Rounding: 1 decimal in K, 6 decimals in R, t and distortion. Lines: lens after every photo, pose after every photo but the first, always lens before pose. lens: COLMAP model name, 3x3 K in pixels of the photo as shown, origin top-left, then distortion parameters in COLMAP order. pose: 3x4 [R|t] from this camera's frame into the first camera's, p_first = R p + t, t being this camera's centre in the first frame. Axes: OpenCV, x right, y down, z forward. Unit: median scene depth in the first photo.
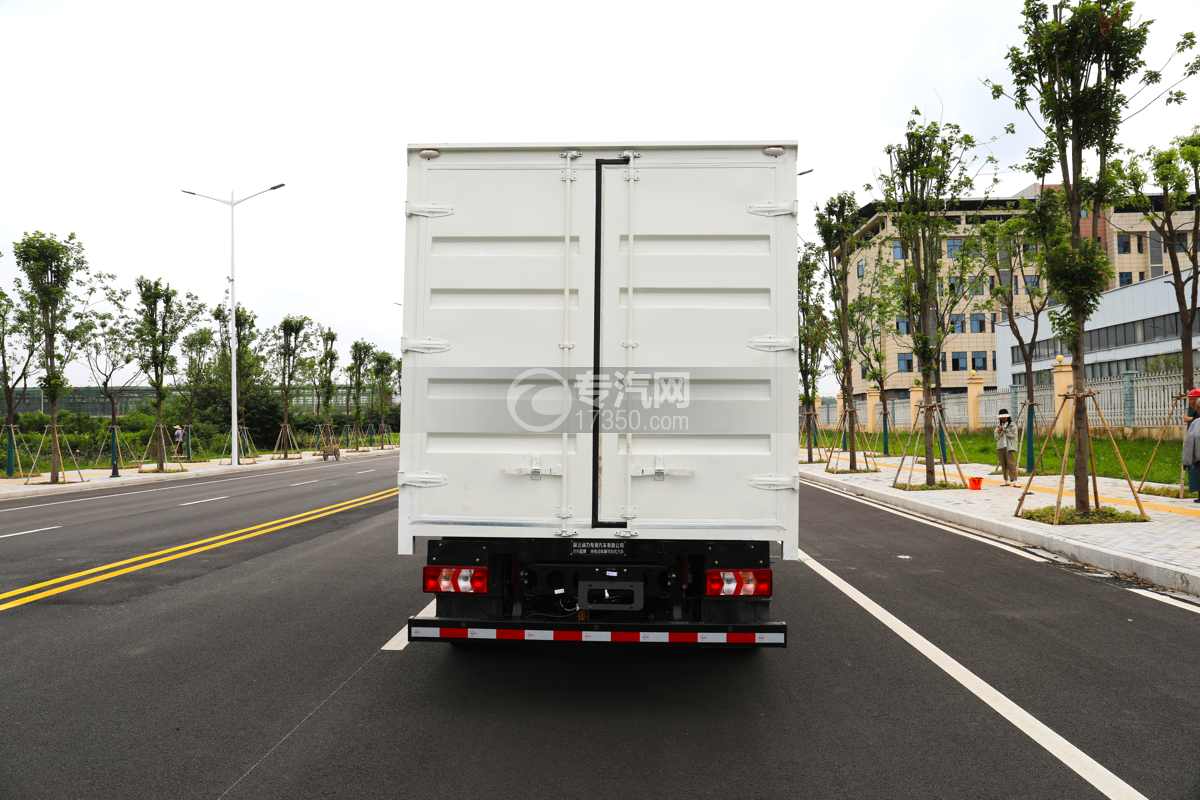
lens RADIAL K [[885.1, 0, 600.0], [0, 885.1, 400.0], [0, 0, 1]] dist [-0.037909, 0.001072]
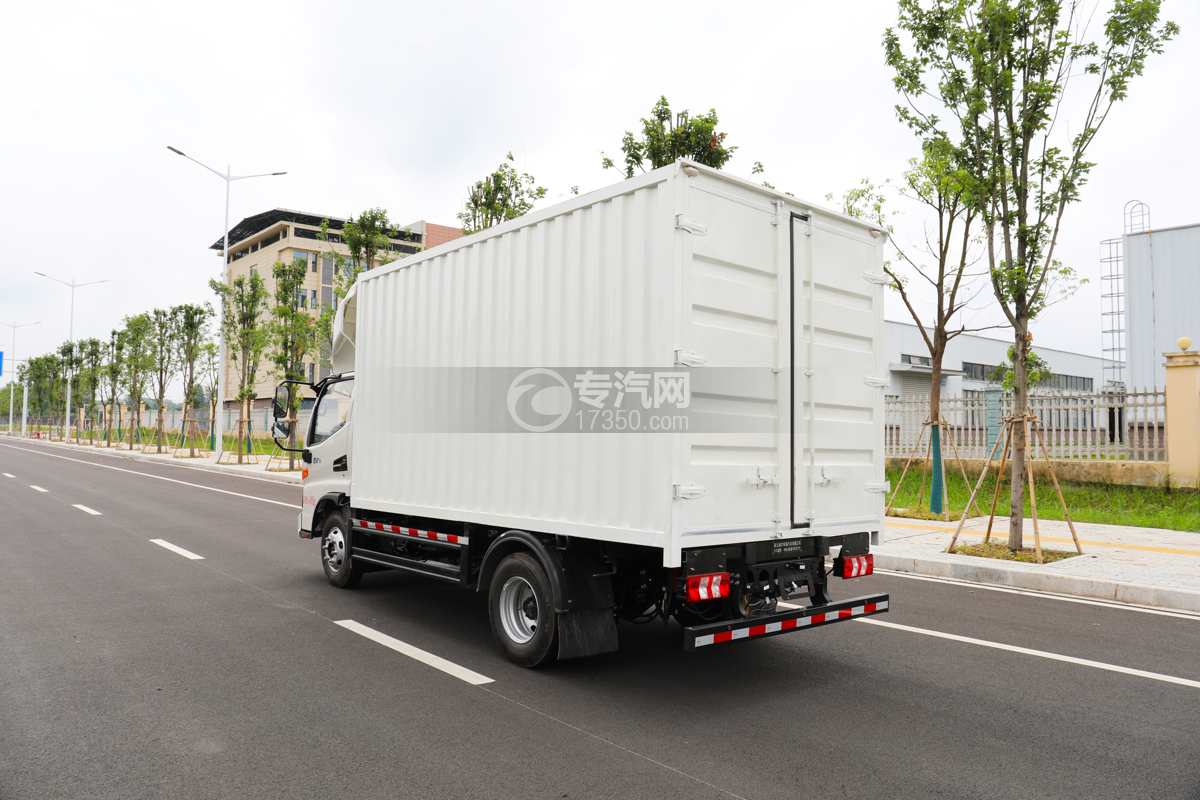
lens RADIAL K [[867.2, 0, 600.0], [0, 867.2, 400.0], [0, 0, 1]] dist [-0.110365, 0.102916]
pose [[0.733509, 0.050681, 0.677787, -0.954085], [-0.046340, 0.998625, -0.024521, 0.014669], [-0.678098, -0.013422, 0.734849, 0.340920]]
